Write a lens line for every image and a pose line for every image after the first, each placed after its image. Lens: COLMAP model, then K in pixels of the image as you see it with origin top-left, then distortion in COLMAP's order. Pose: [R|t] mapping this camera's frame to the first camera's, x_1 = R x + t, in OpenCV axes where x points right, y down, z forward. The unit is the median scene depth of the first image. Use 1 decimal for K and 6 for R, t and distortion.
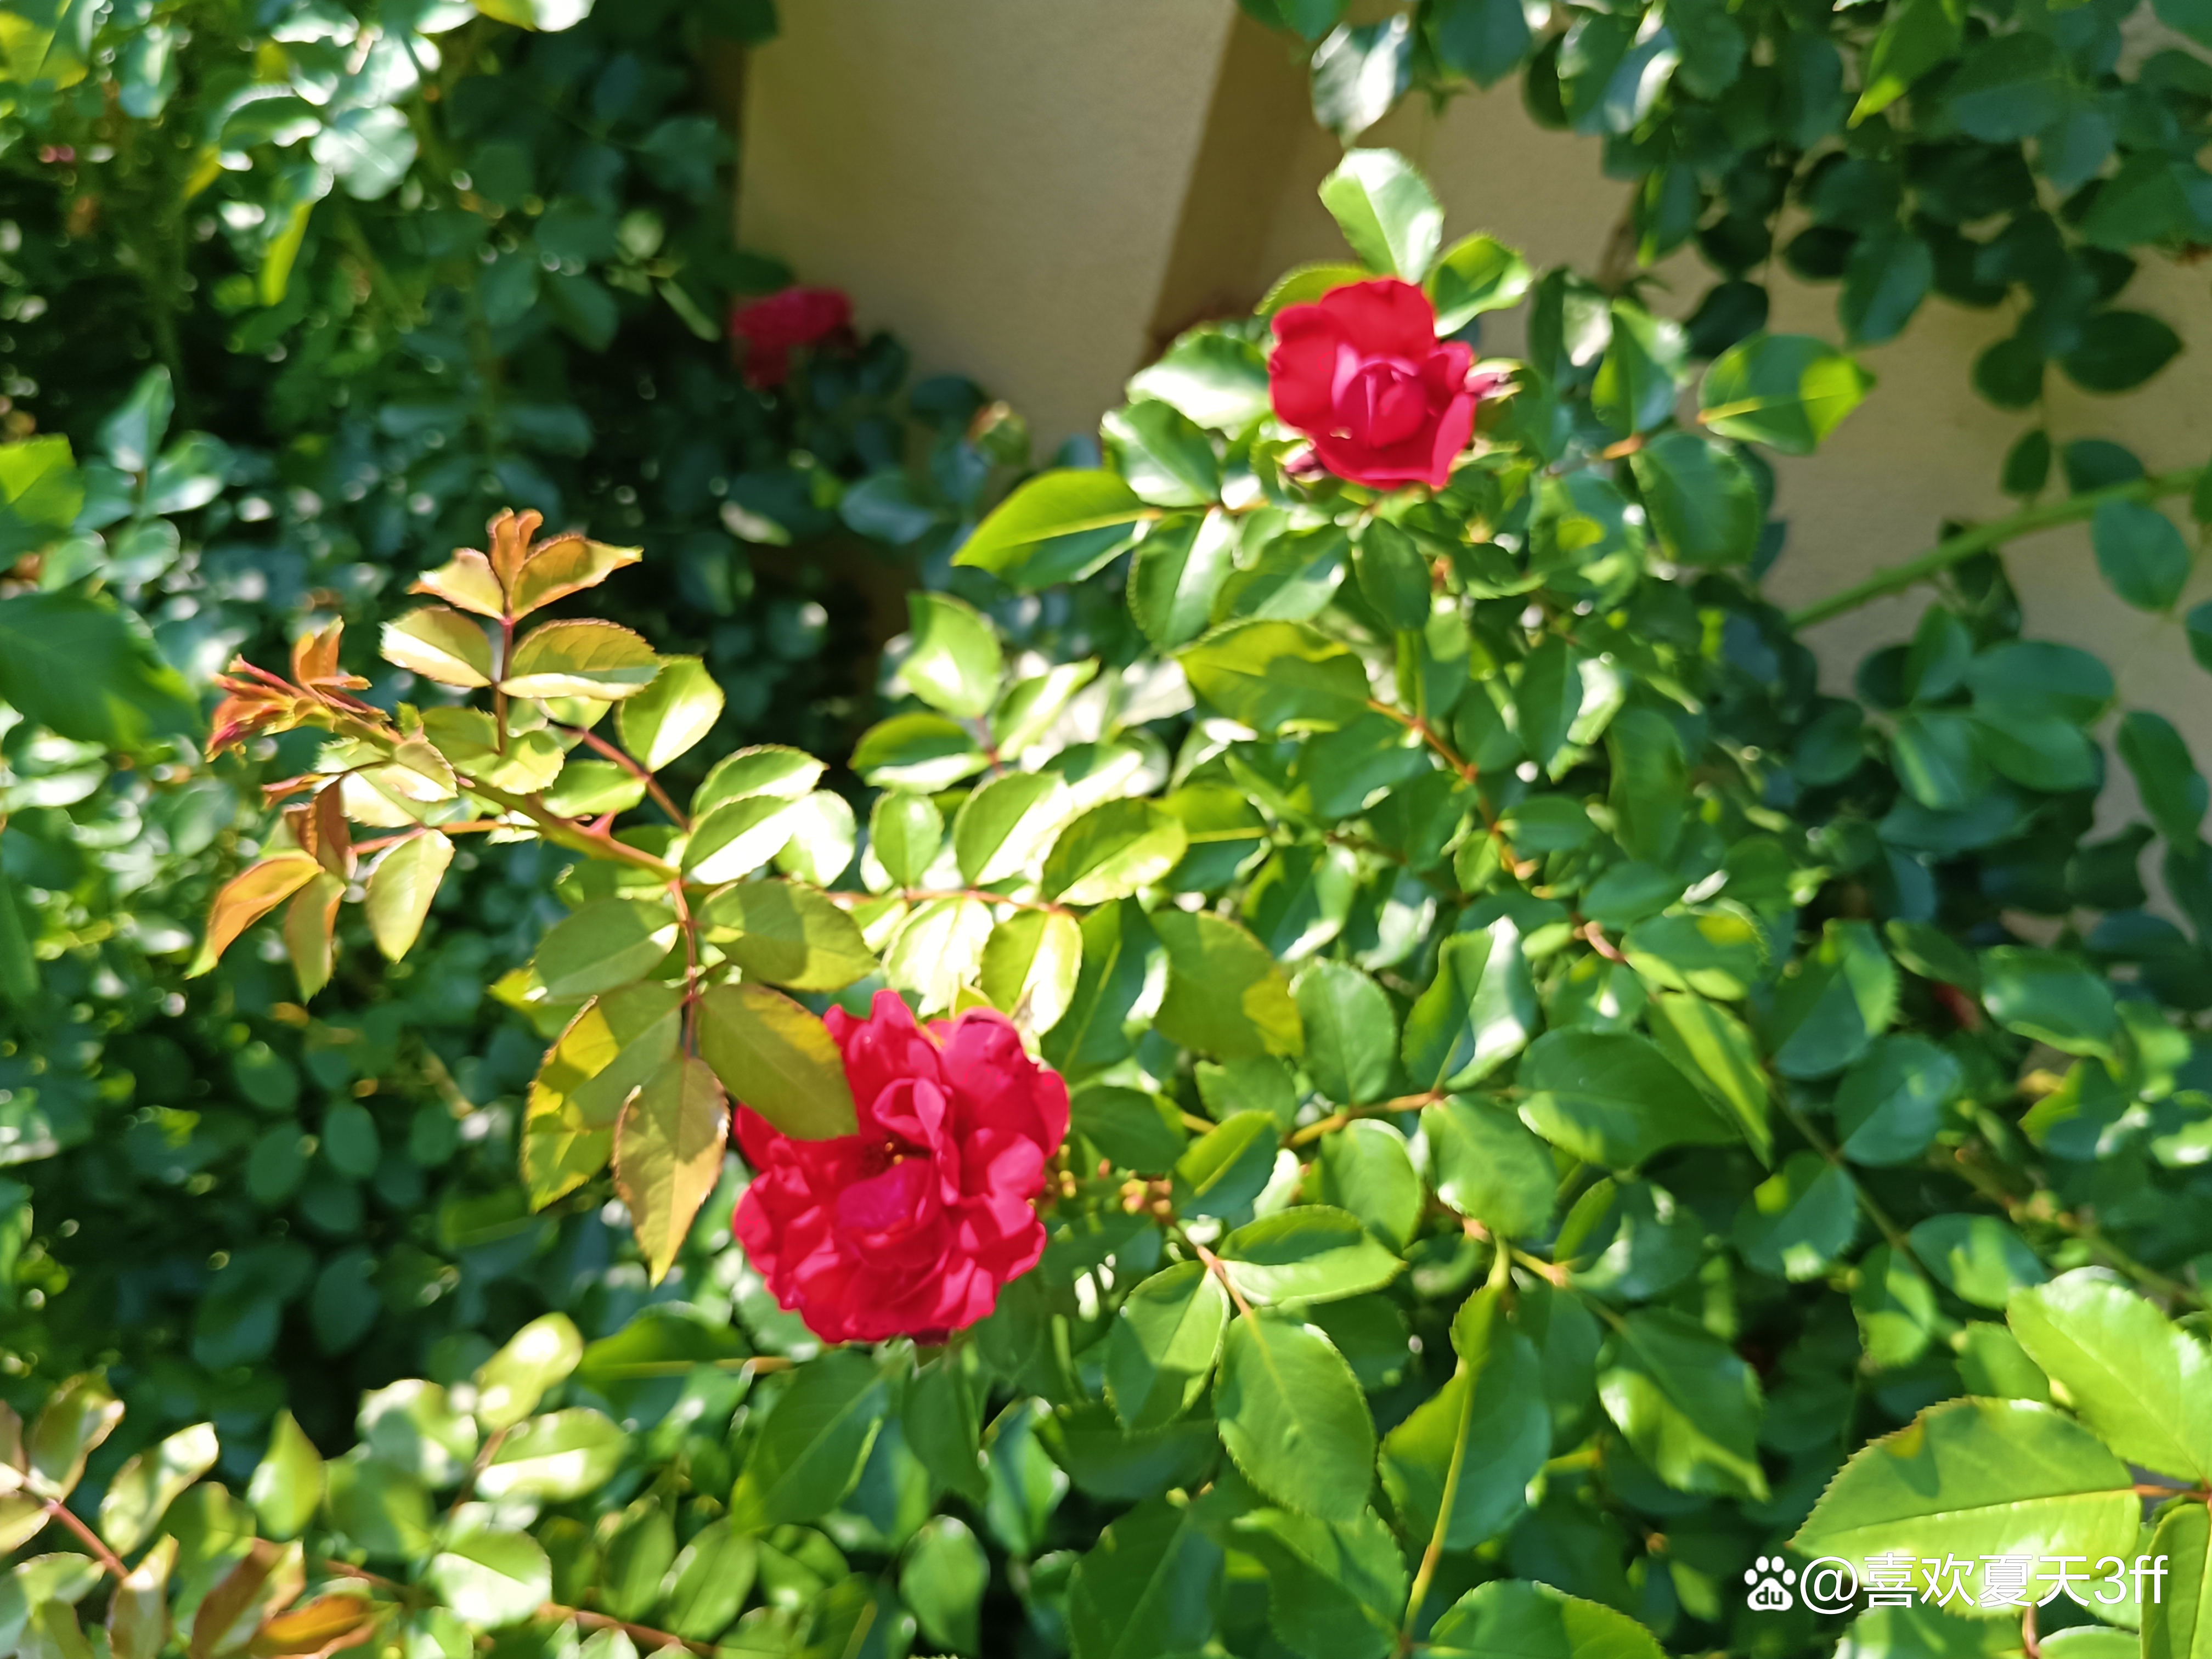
lens RADIAL K [[1799.3, 0, 1162.6], [0, 1799.3, 853.1], [0, 0, 1]] dist [-0.008399, -0.002483]
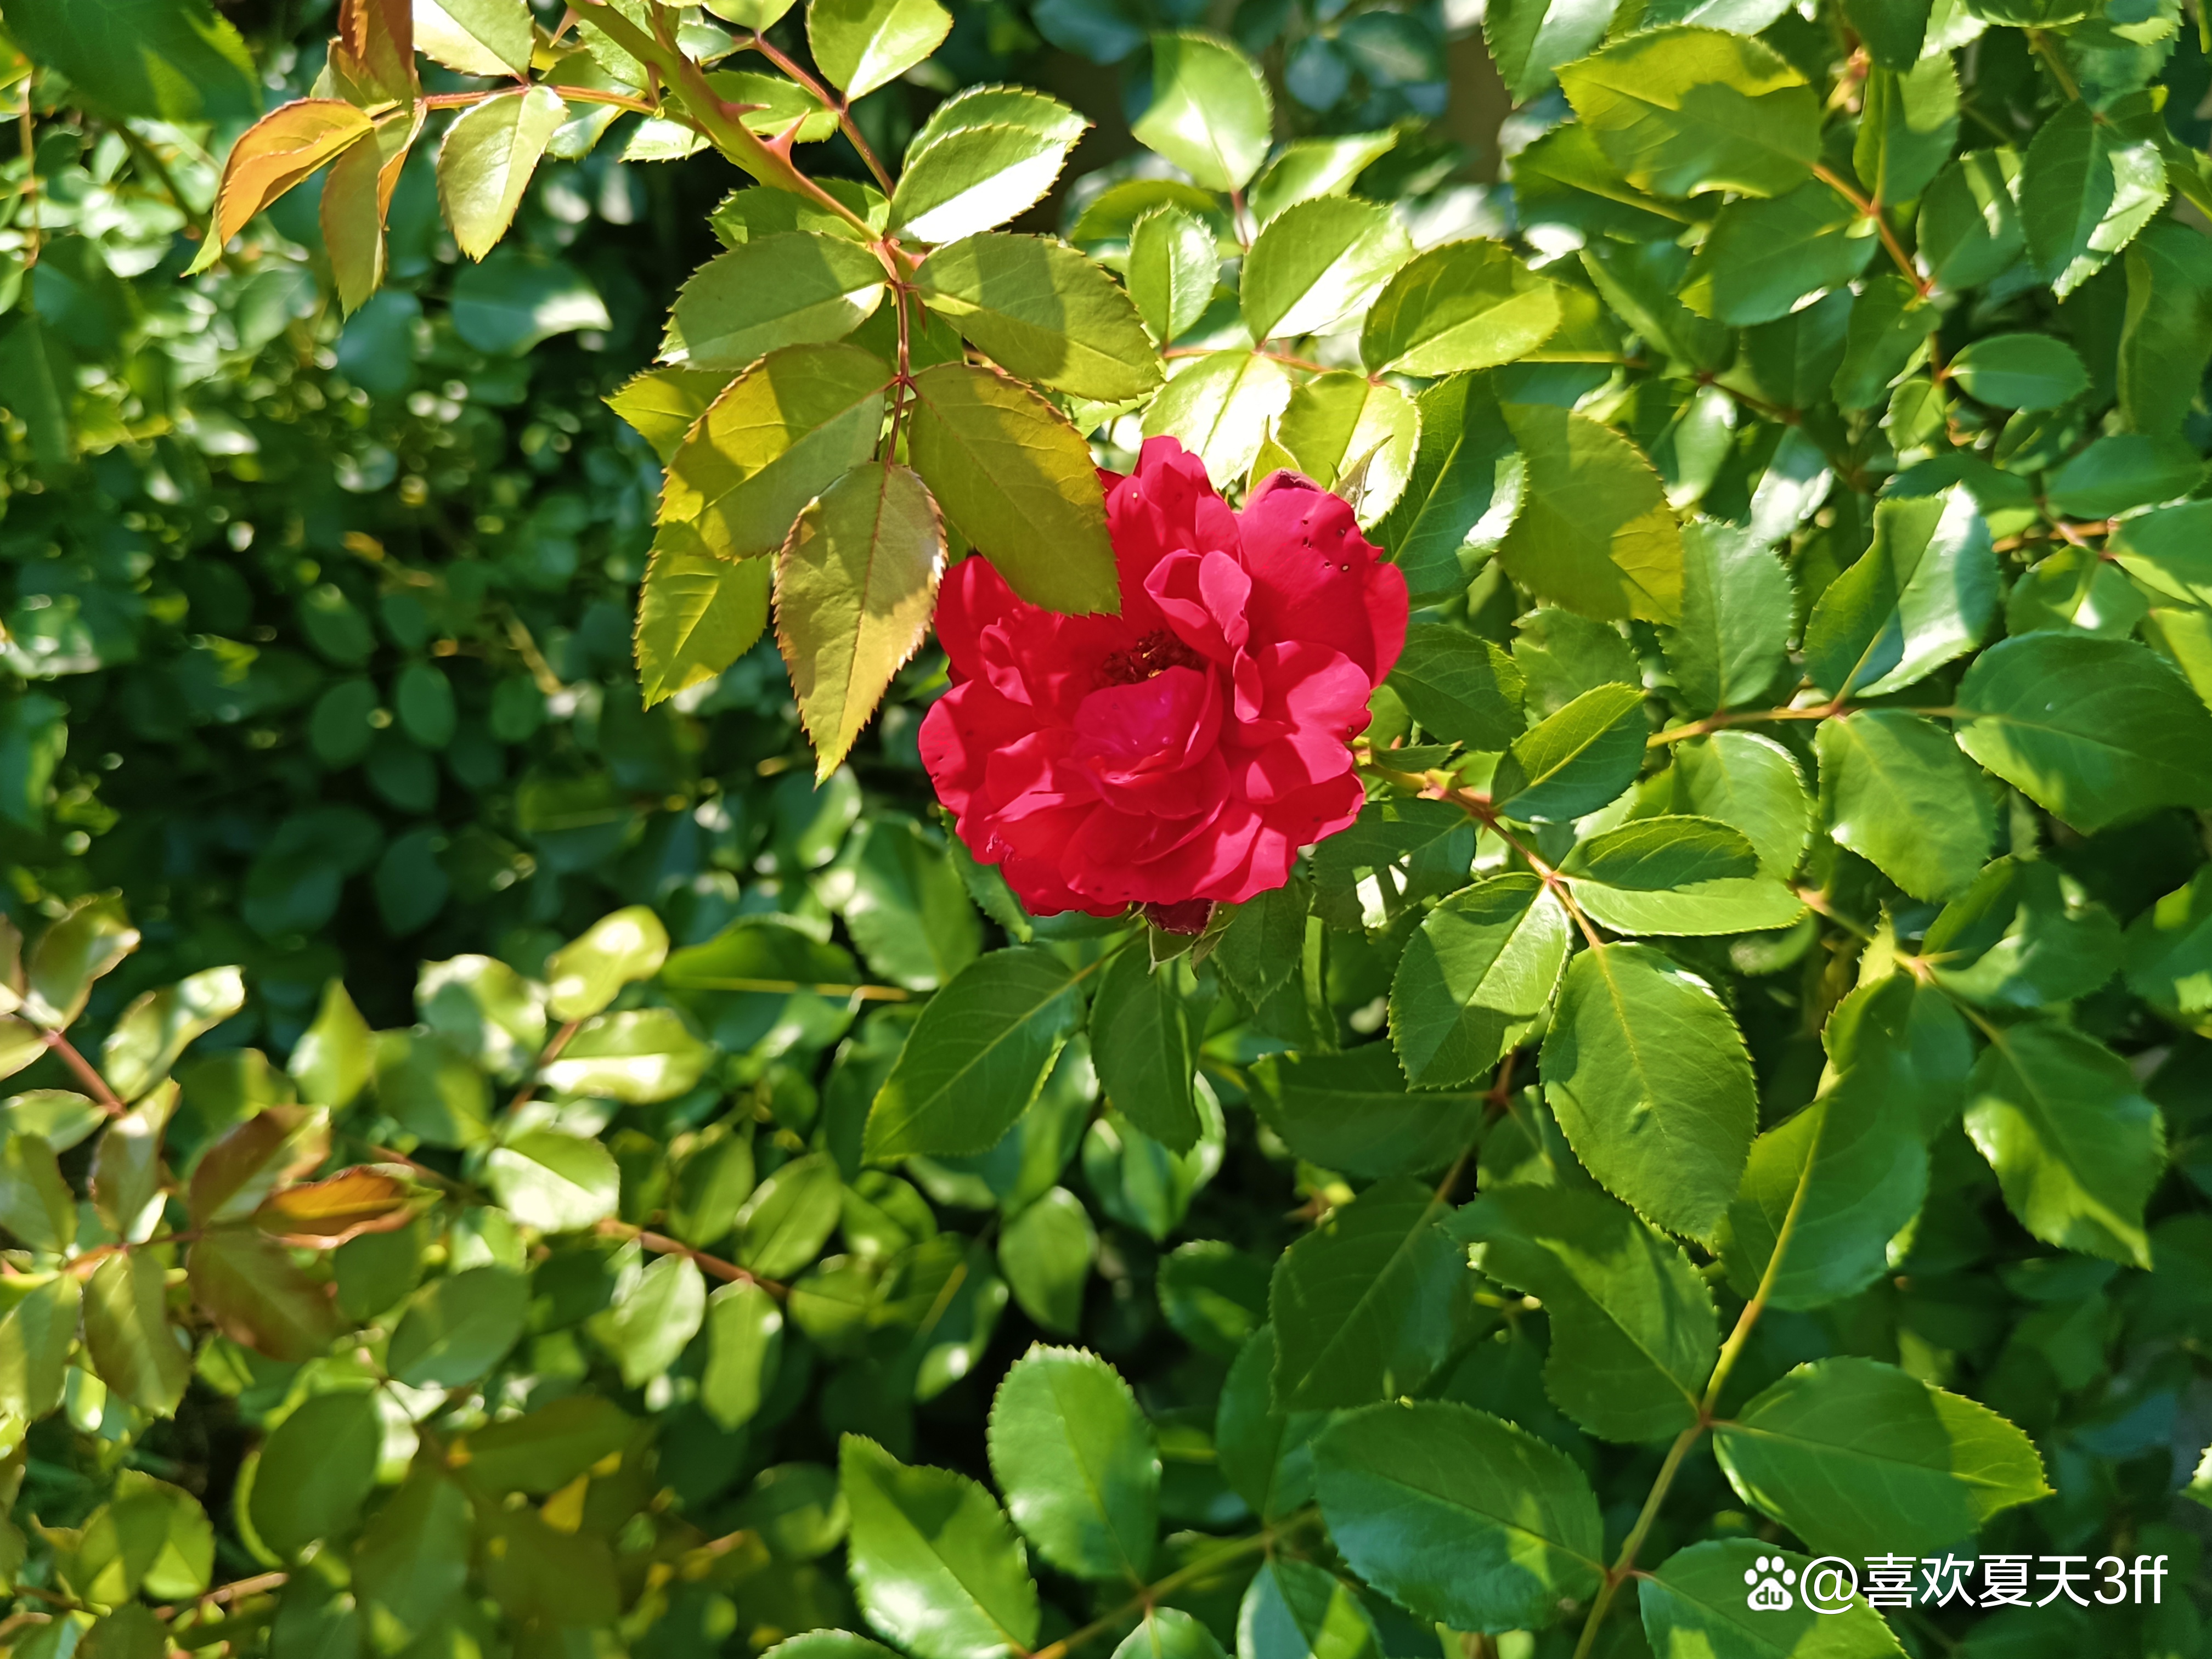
lens RADIAL K [[1799.3, 0, 1162.6], [0, 1799.3, 853.1], [0, 0, 1]] dist [-0.008399, -0.002483]
pose [[0.992814, 0.114780, -0.033858, -0.089359], [-0.108285, 0.982098, 0.154134, 0.103902], [0.050943, -0.149360, 0.987470, 0.228549]]
